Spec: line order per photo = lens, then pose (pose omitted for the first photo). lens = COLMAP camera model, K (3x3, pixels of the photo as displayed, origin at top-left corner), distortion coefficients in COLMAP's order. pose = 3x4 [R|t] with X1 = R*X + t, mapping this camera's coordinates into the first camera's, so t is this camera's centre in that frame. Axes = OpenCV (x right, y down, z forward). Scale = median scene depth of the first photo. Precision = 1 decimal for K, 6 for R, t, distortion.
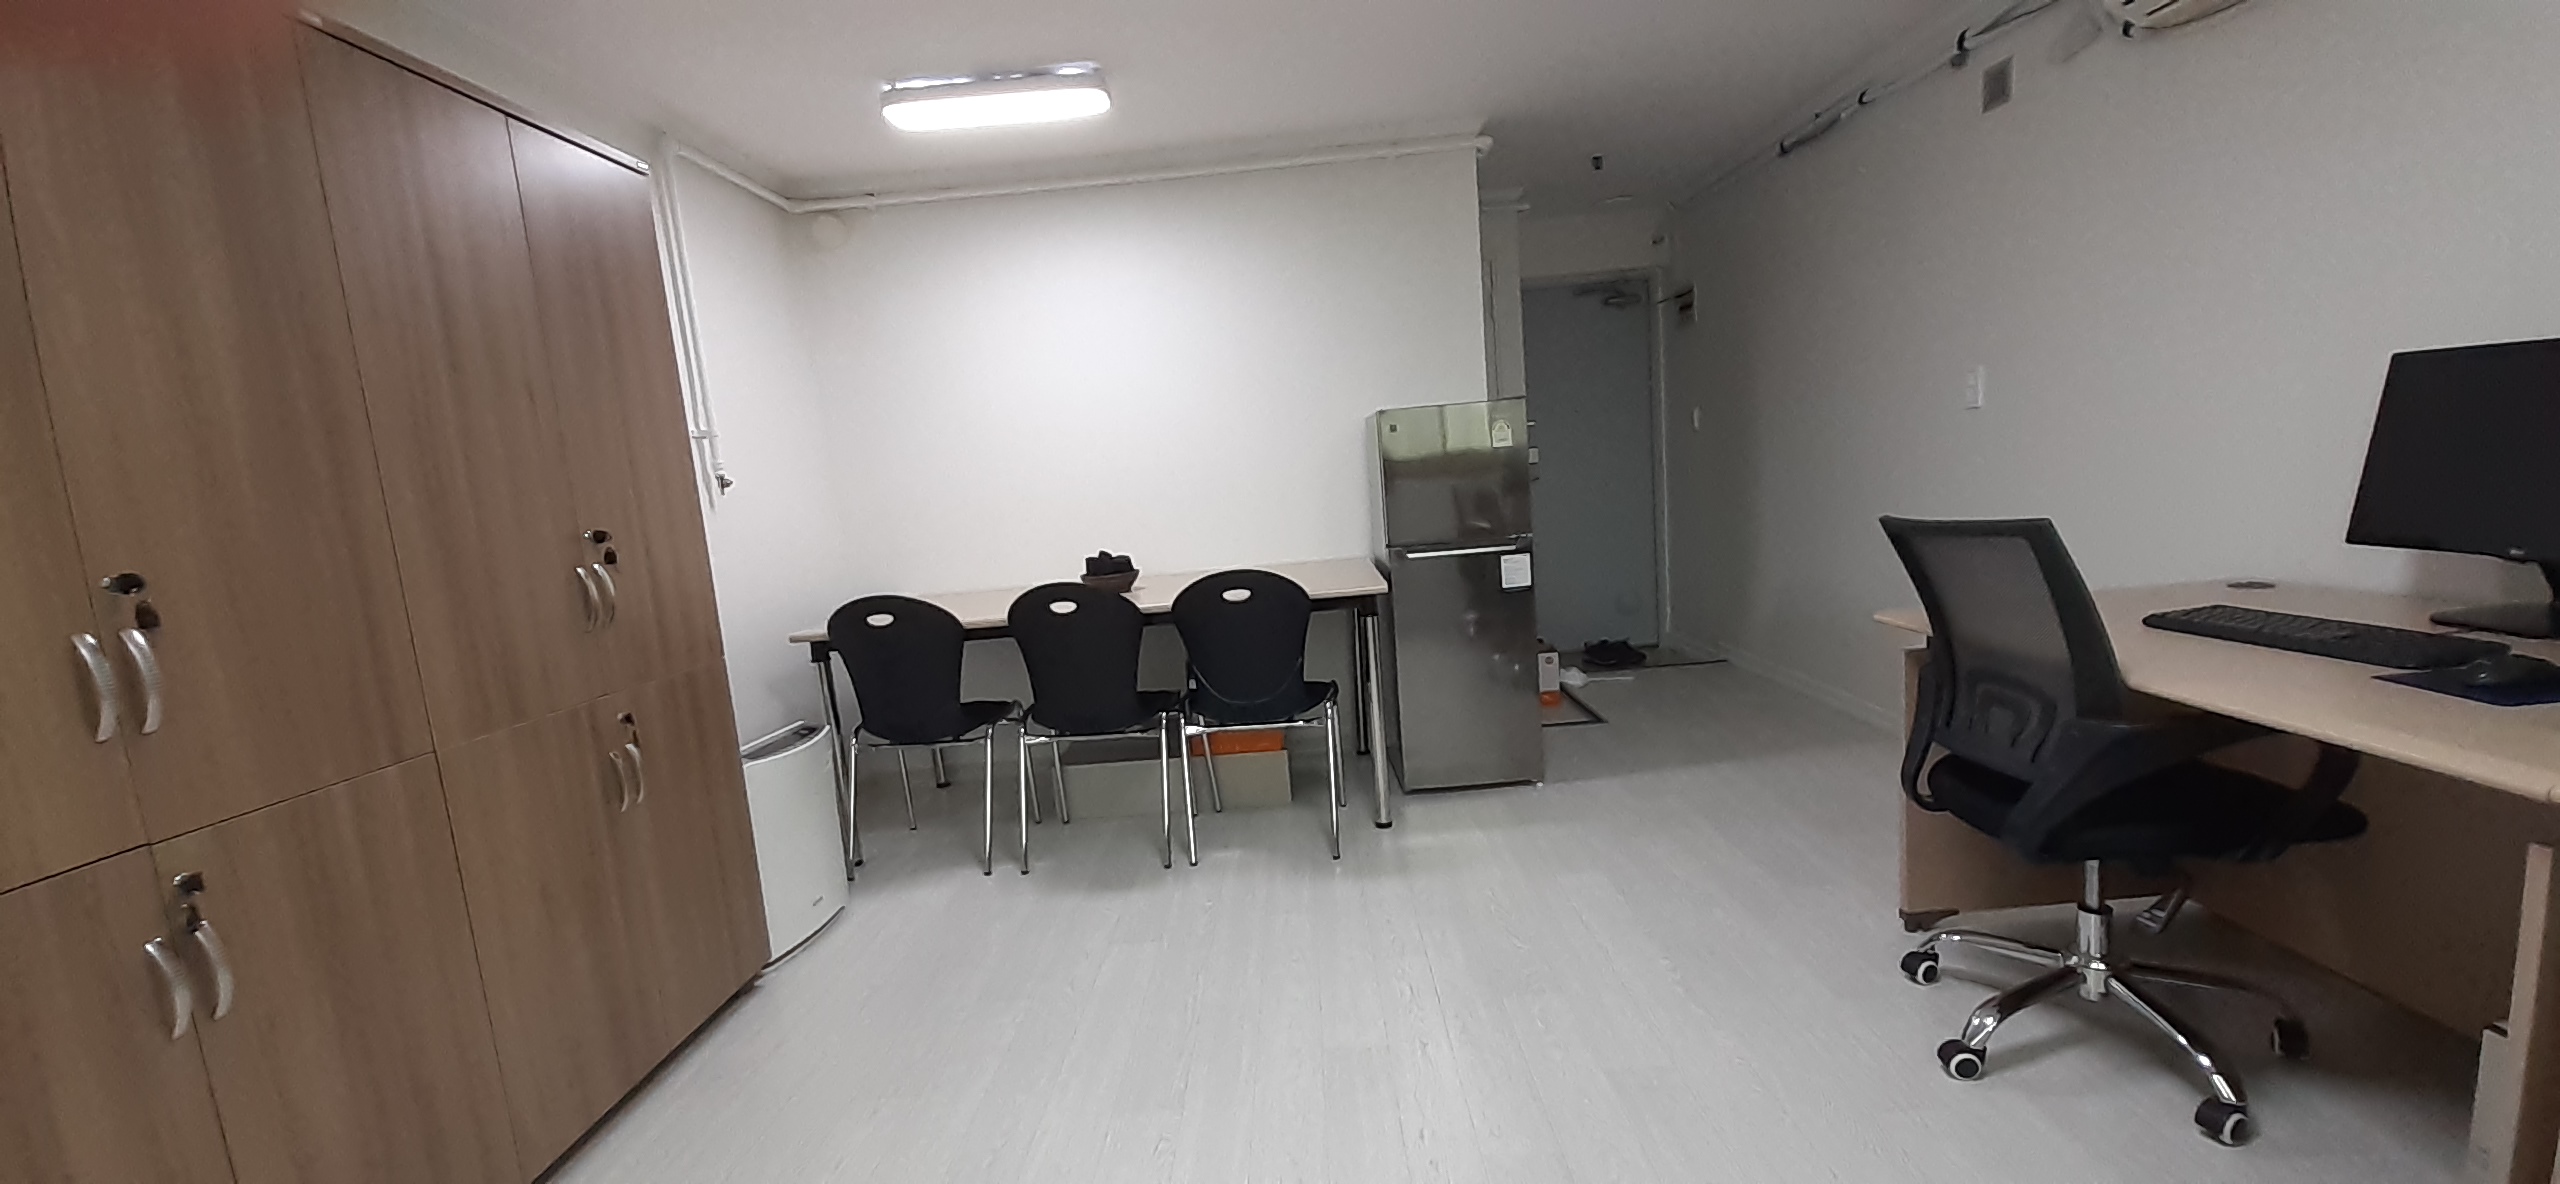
lens RADIAL K [[991.2, 0, 1274.0], [0, 991.2, 602.4], [0, 0, 1]] dist [-0.003527, -0.000691]
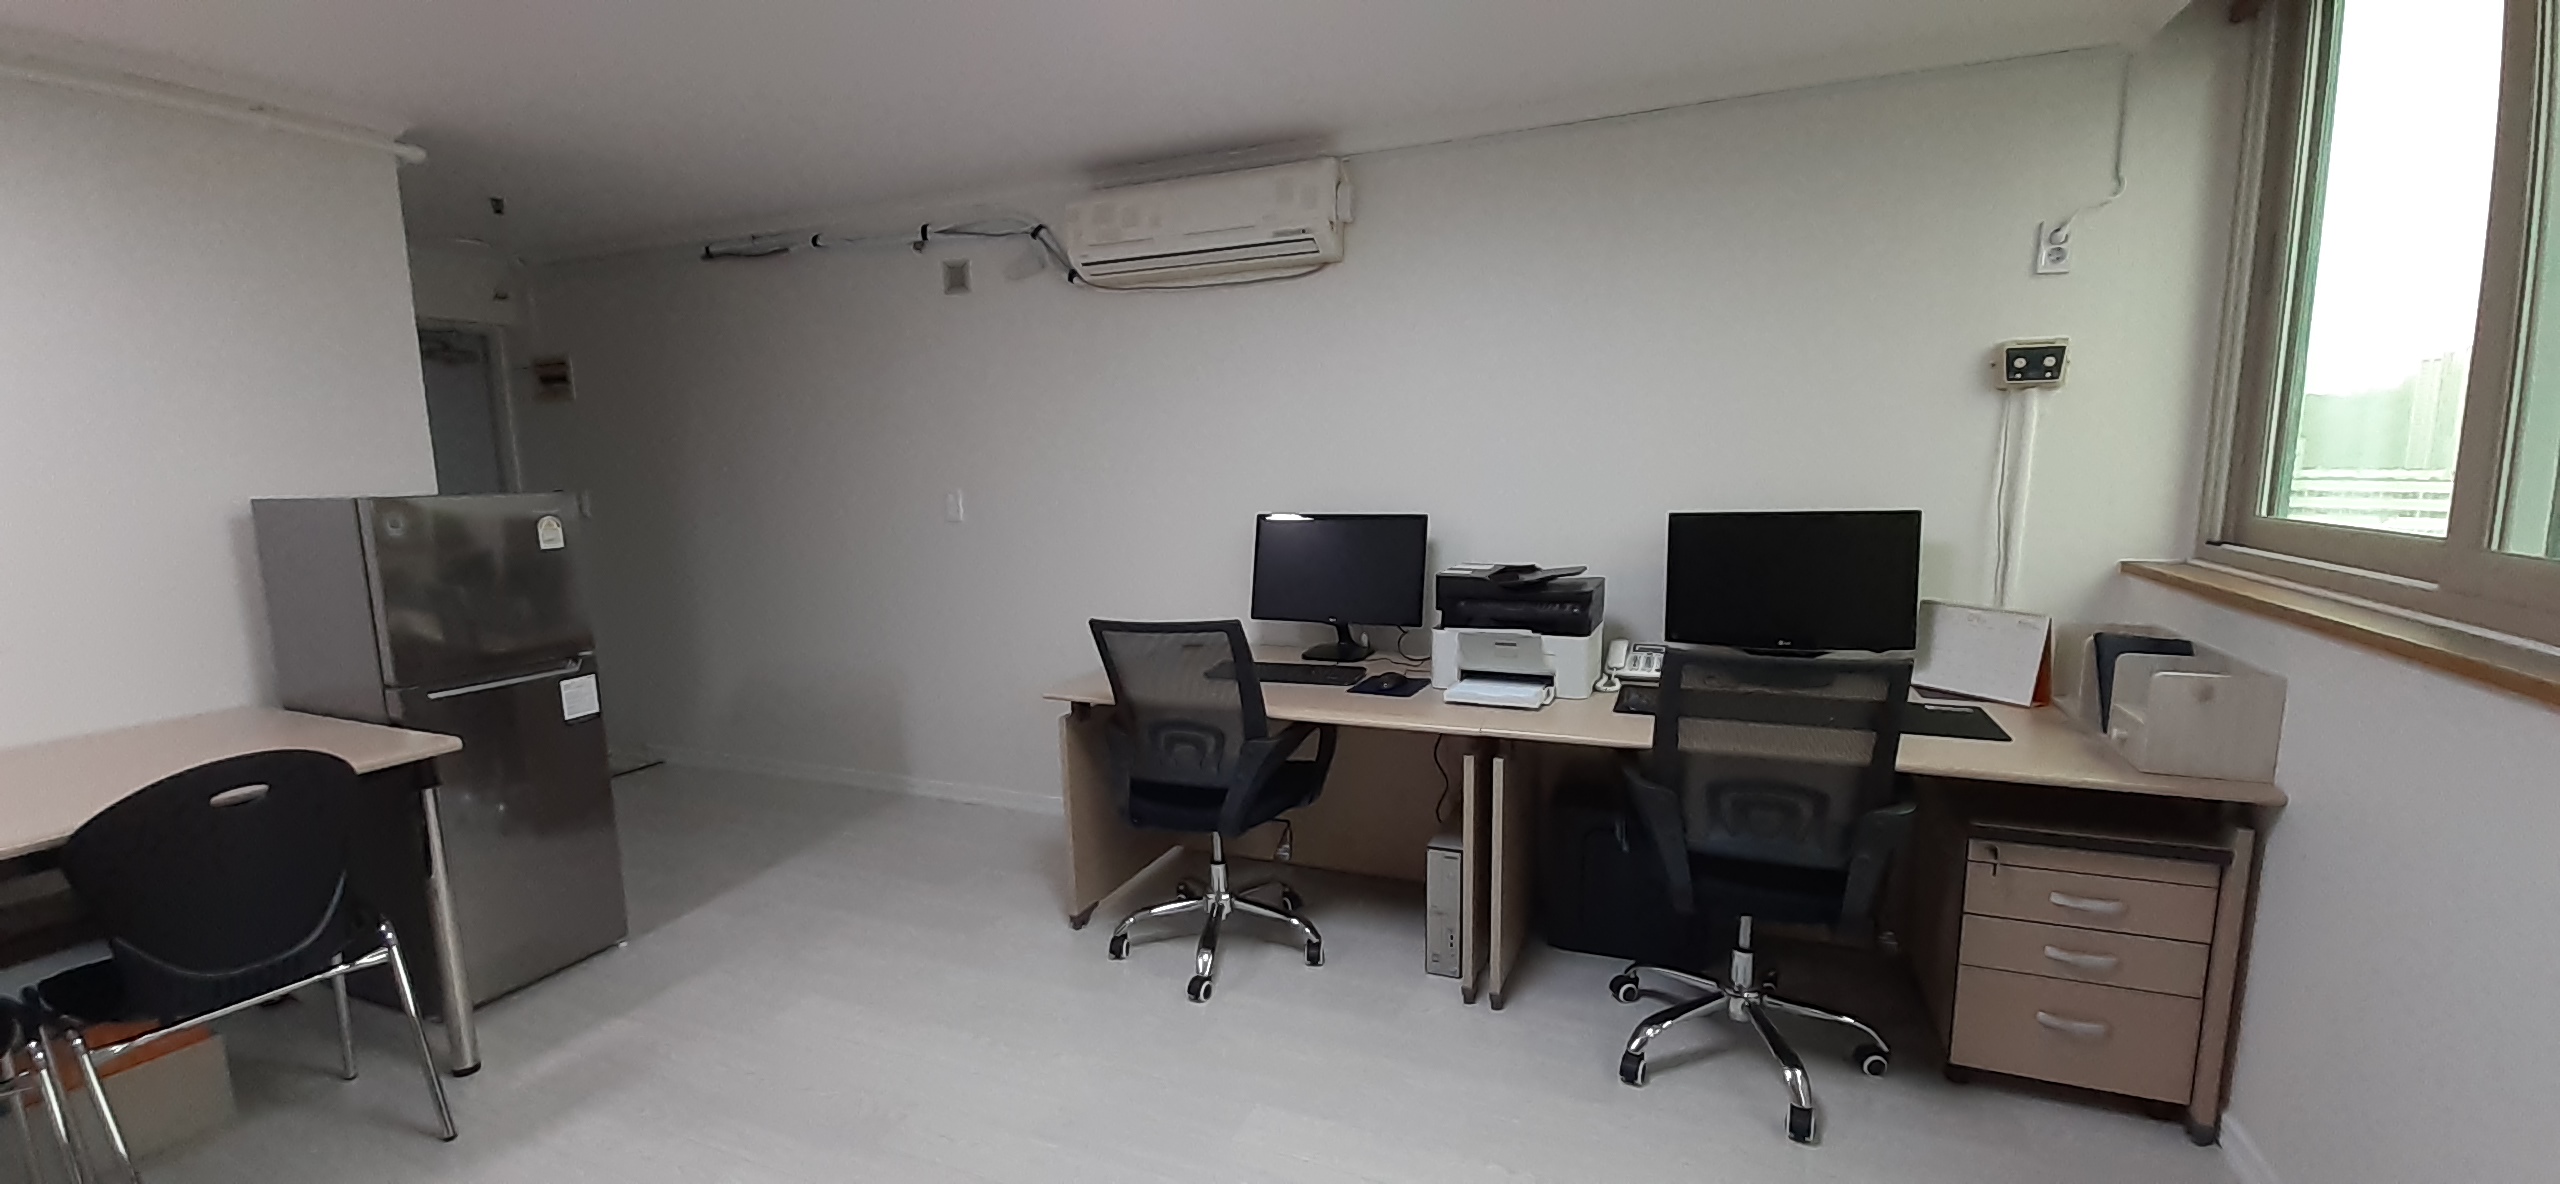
lens RADIAL K [[991.2, 0, 1274.0], [0, 991.2, 602.7], [0, 0, 1]] dist [-0.003527, -0.000691]
pose [[0.390039, -0.046078, 0.919645, -0.295082], [0.113177, 0.993573, 0.001782, -0.047203], [-0.913817, 0.103388, 0.392747, 0.136662]]
